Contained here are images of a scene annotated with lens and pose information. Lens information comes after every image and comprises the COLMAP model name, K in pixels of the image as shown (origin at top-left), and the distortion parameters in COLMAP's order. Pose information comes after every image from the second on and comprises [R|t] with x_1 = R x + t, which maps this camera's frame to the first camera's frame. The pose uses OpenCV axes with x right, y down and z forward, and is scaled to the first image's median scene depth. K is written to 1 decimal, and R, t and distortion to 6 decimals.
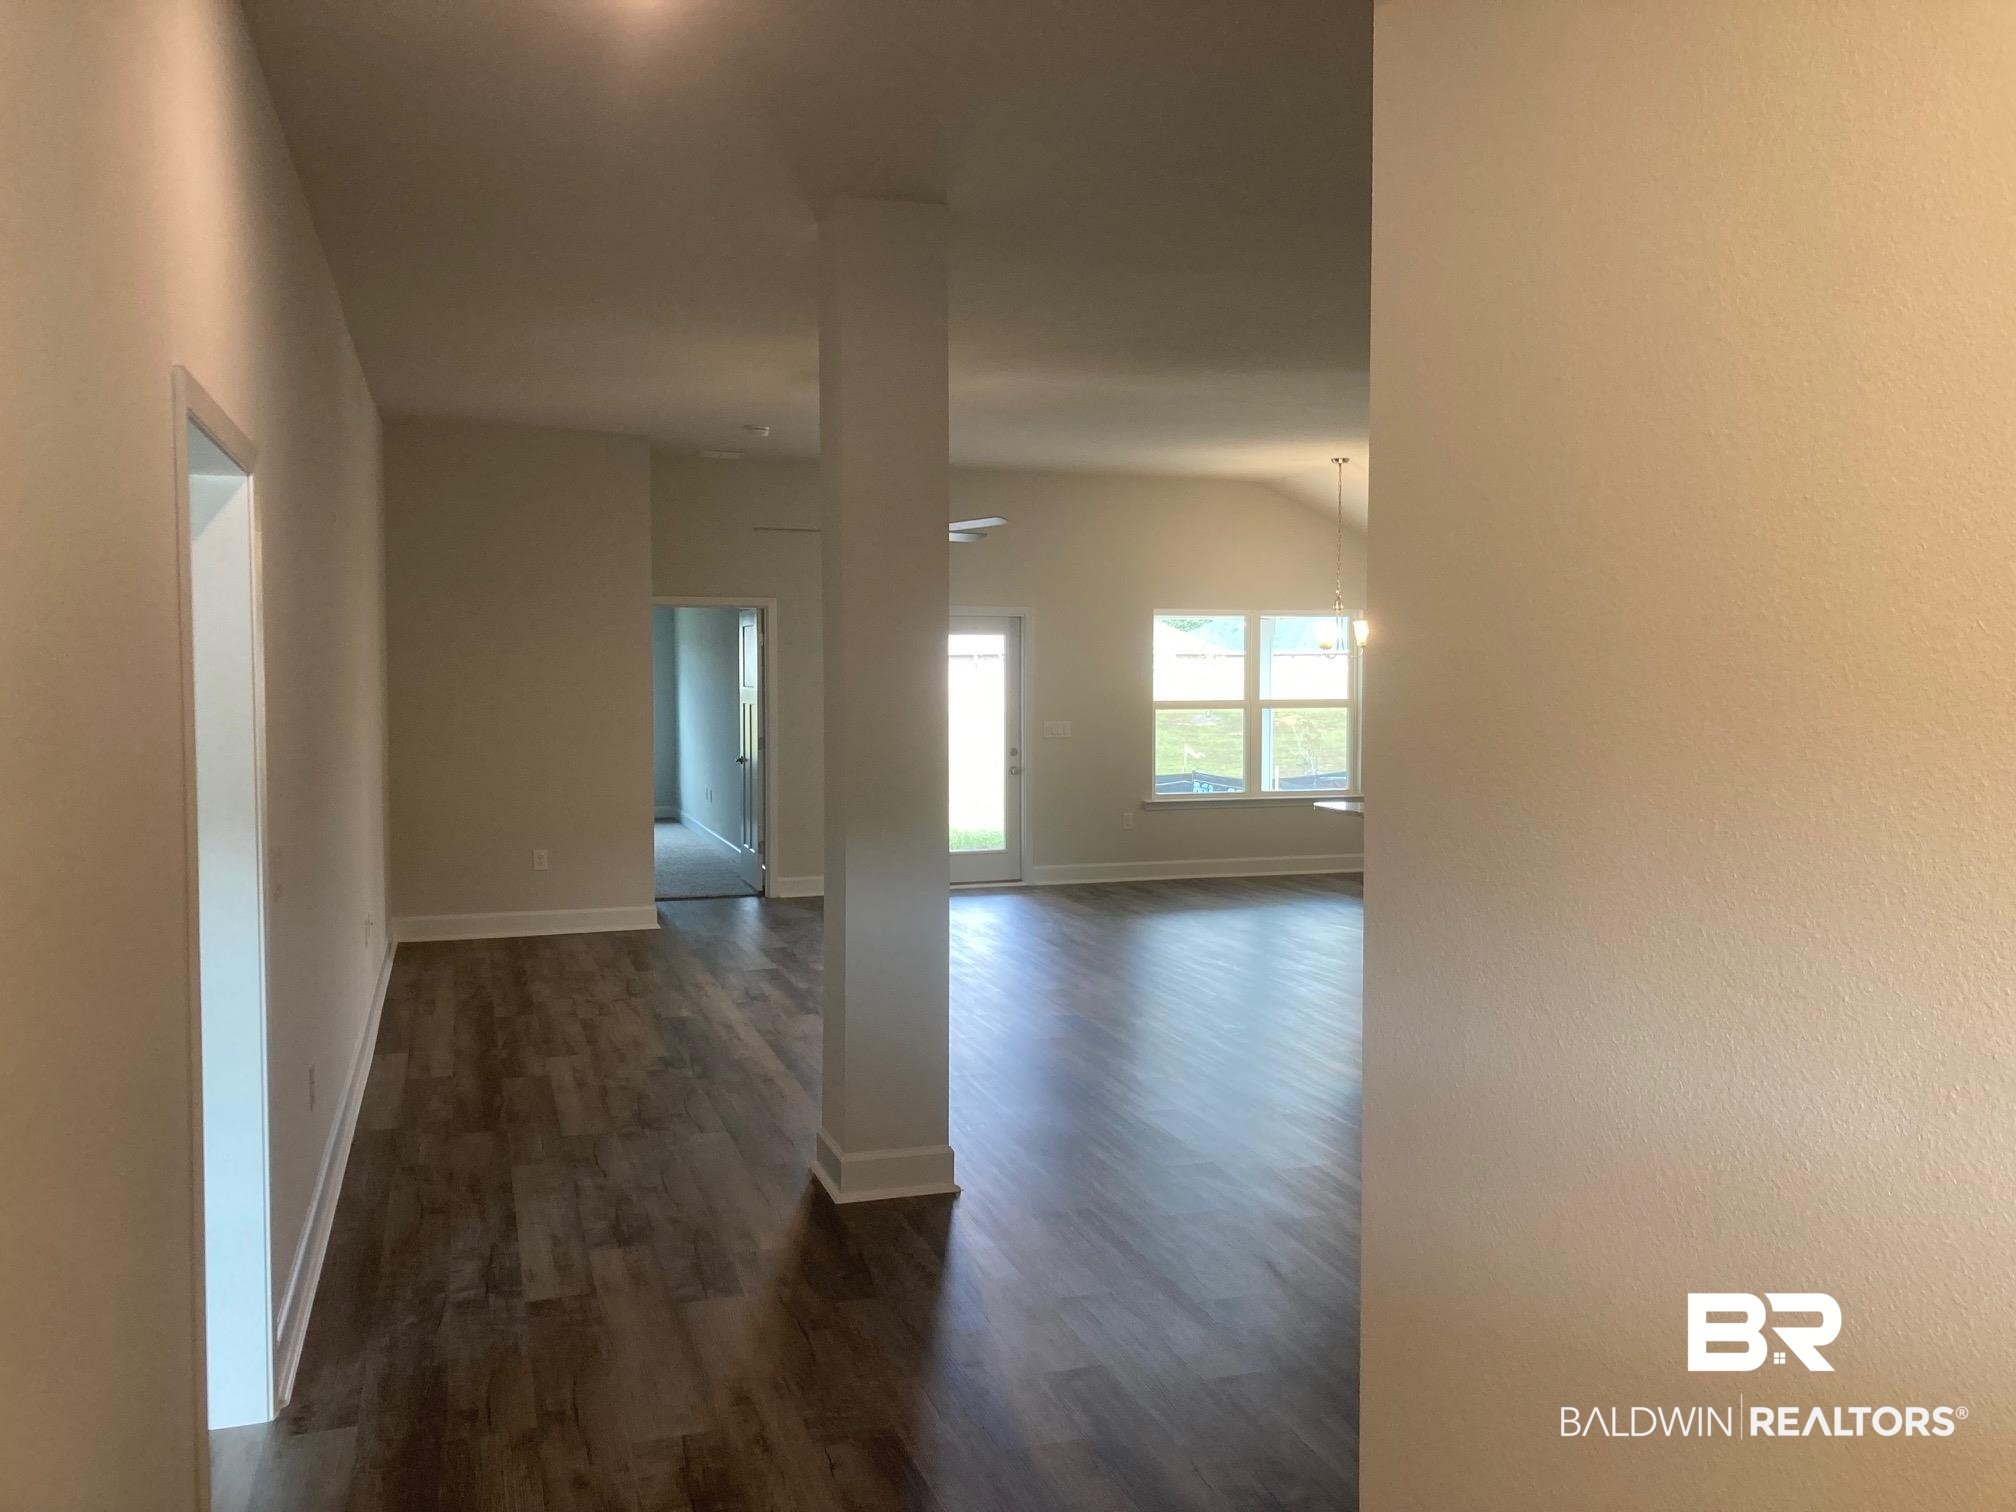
lens RADIAL K [[1683.7, 0, 1019.1], [0, 1683.7, 759.3], [0, 0, 1]] dist [0.010105, 0.006761]
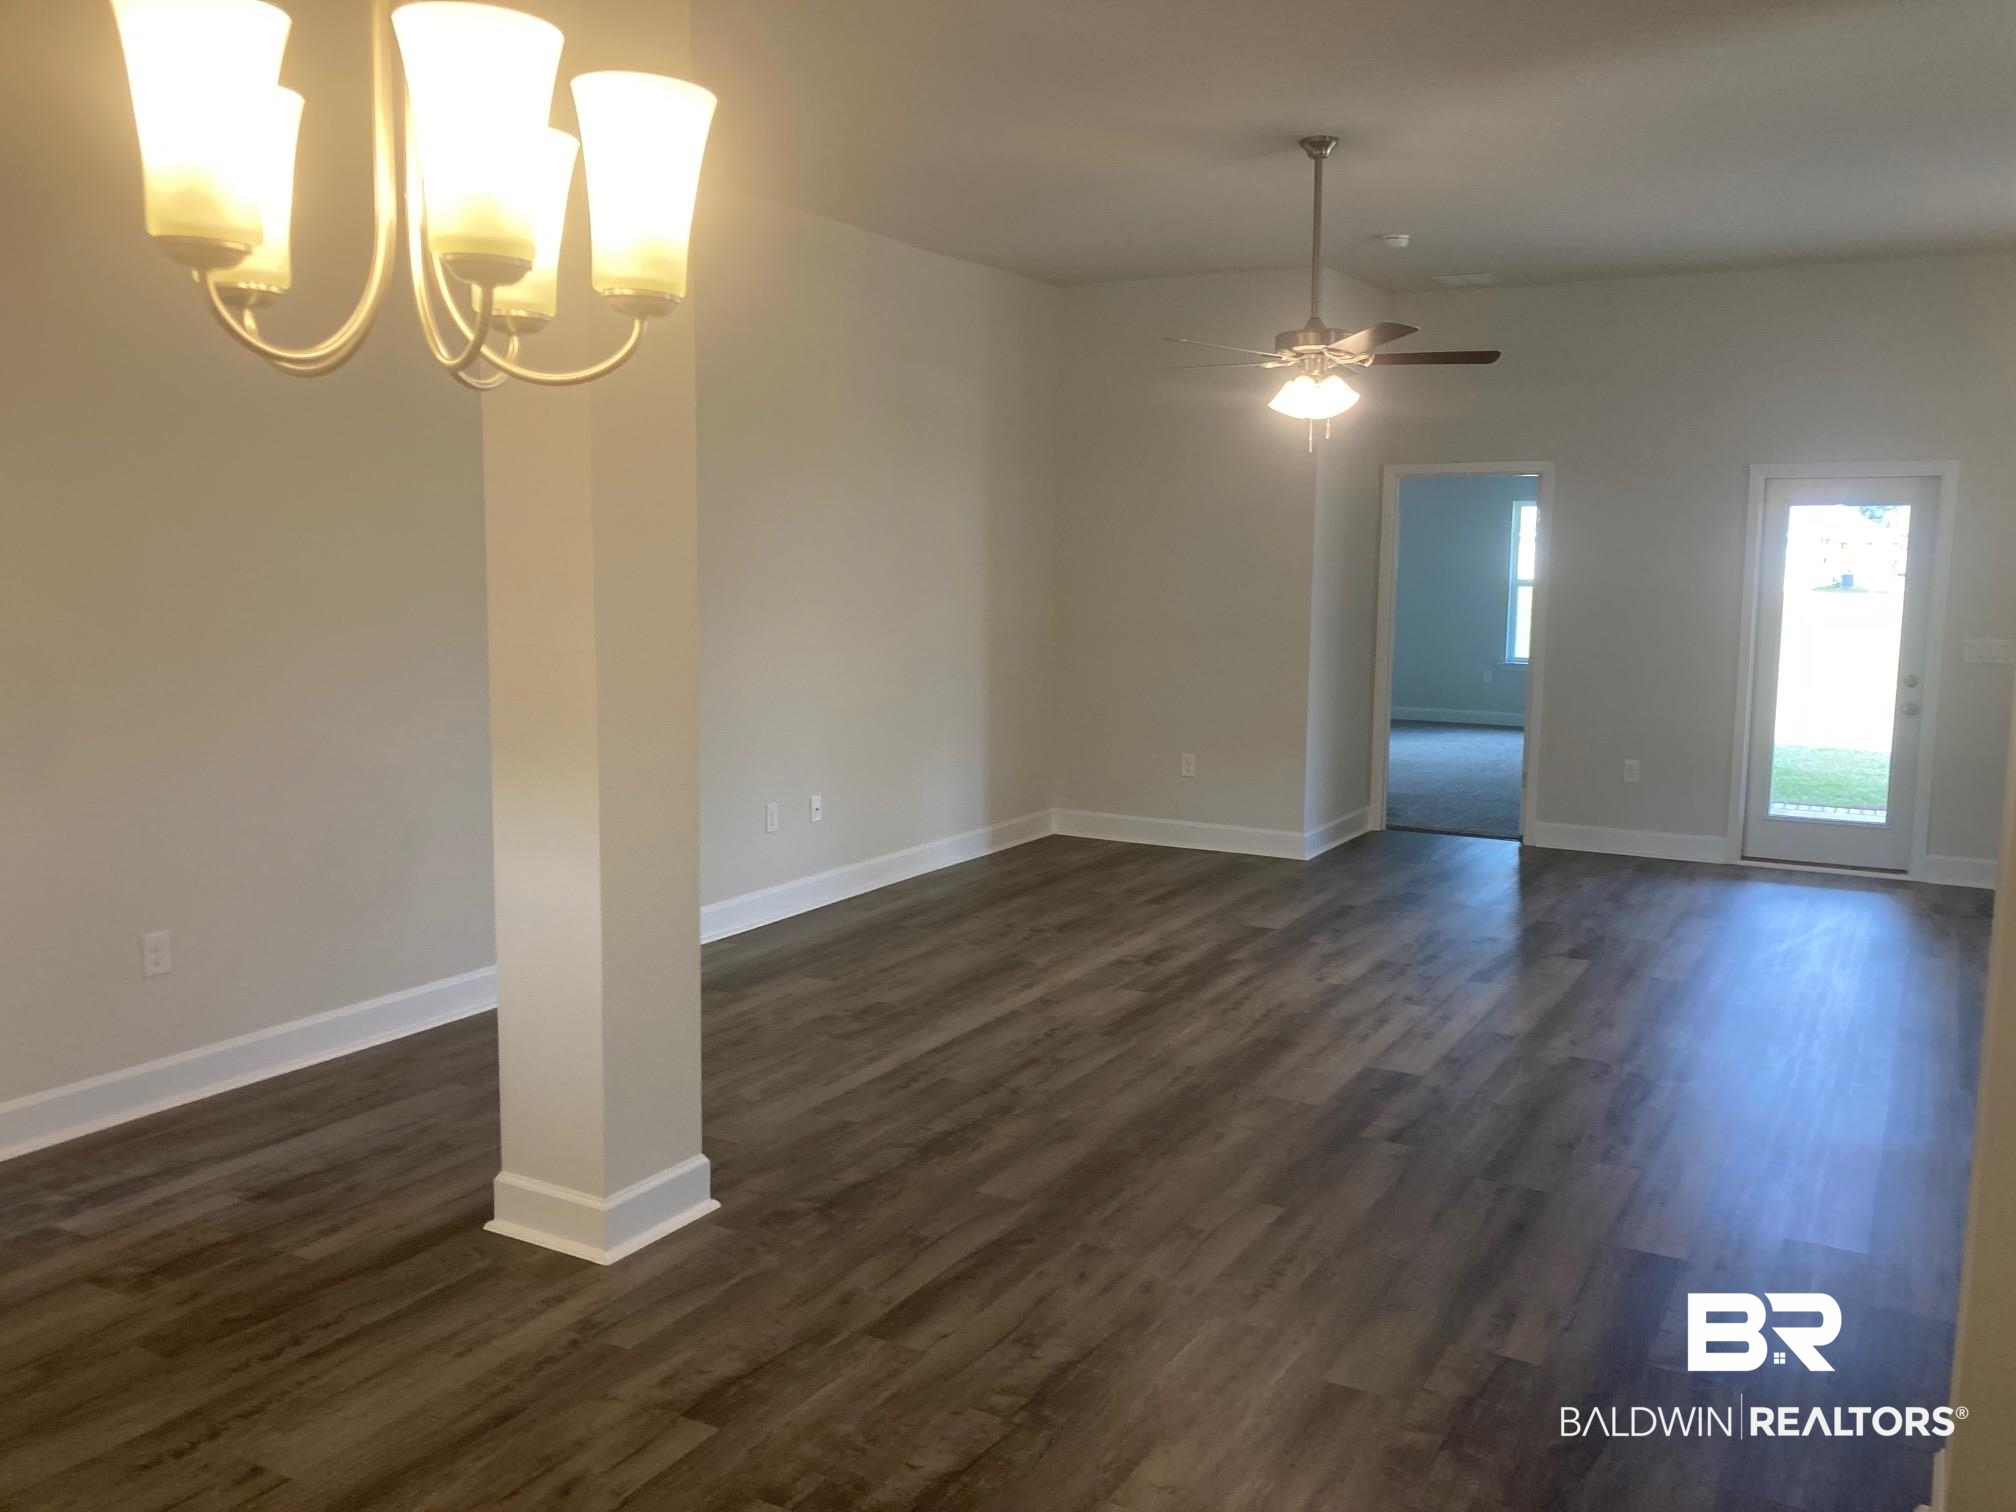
lens RADIAL K [[1683.7, 0, 1019.1], [0, 1683.7, 759.3], [0, 0, 1]] dist [0.010105, 0.006761]
pose [[0.662990, 0.102705, -0.741550, 0.626728], [-0.051611, 0.994458, 0.091590, -0.040169], [0.746847, -0.022451, 0.664617, 0.676932]]
